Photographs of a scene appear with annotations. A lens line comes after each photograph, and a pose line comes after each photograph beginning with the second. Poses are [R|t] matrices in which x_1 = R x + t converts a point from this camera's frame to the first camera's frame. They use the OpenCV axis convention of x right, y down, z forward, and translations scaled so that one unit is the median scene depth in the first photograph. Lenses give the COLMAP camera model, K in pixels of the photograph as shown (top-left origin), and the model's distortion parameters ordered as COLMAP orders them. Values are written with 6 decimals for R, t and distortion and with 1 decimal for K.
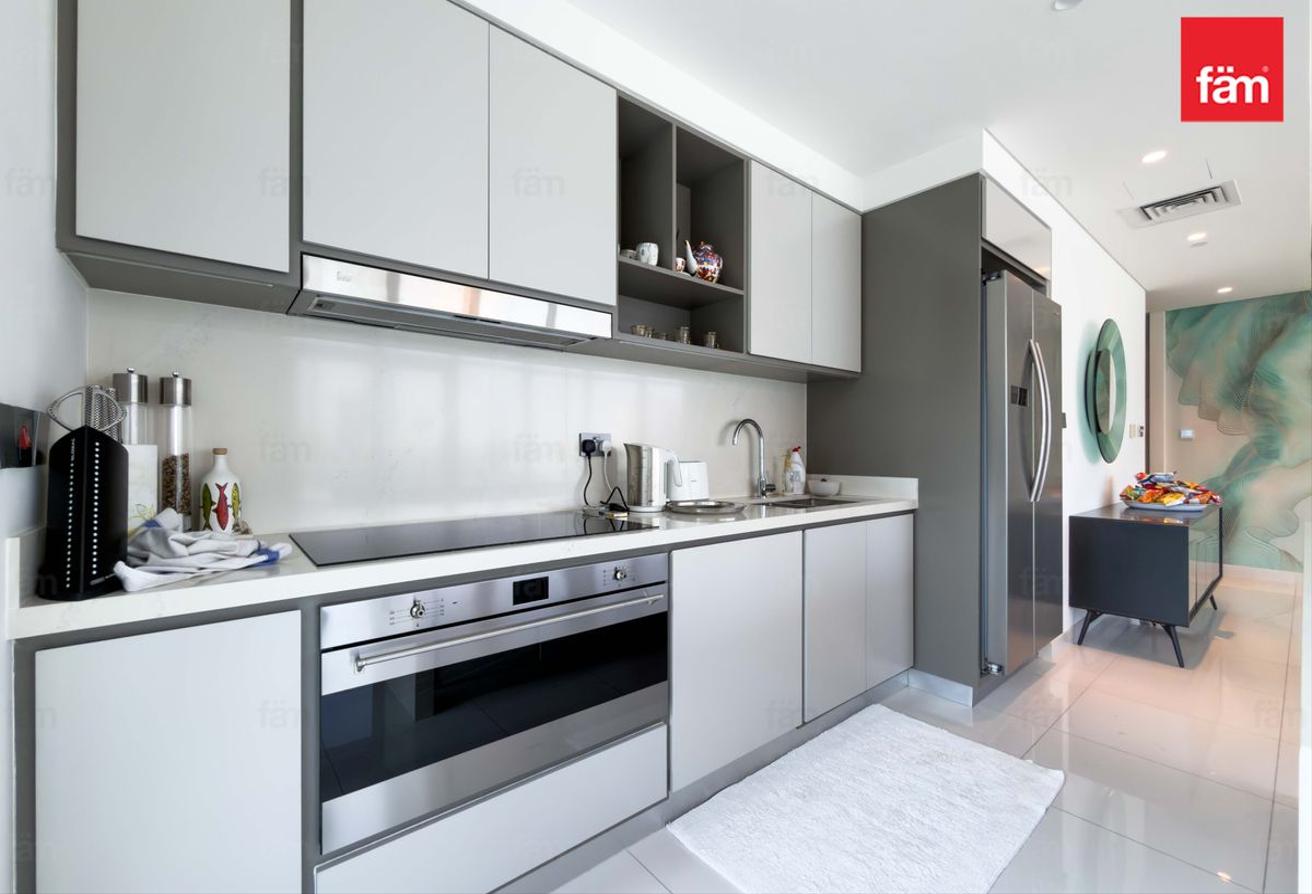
lens RADIAL K [[526.3, 0, 627.0], [0, 526.3, 450.7], [0, 0, 1]] dist [0.001461, -0.000759]
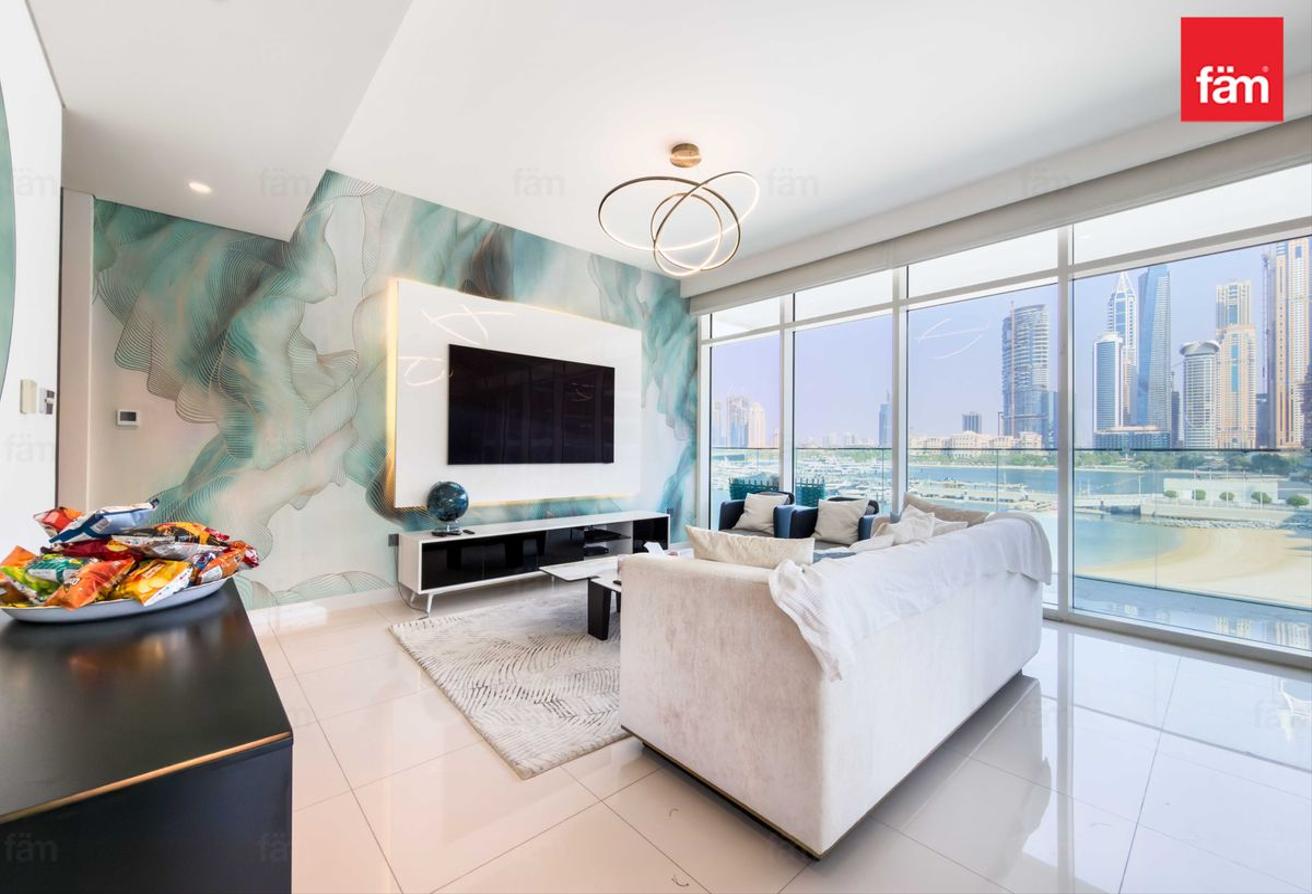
lens RADIAL K [[526.3, 0, 668.2], [0, 526.3, 446.9], [0, 0, 1]] dist [0.001461, -0.000759]
pose [[-0.085714, 0.006824, 0.996296, 0.622047], [-0.007891, 0.999941, -0.007528, 0.001073], [-0.996289, -0.008507, -0.085655, 0.658257]]
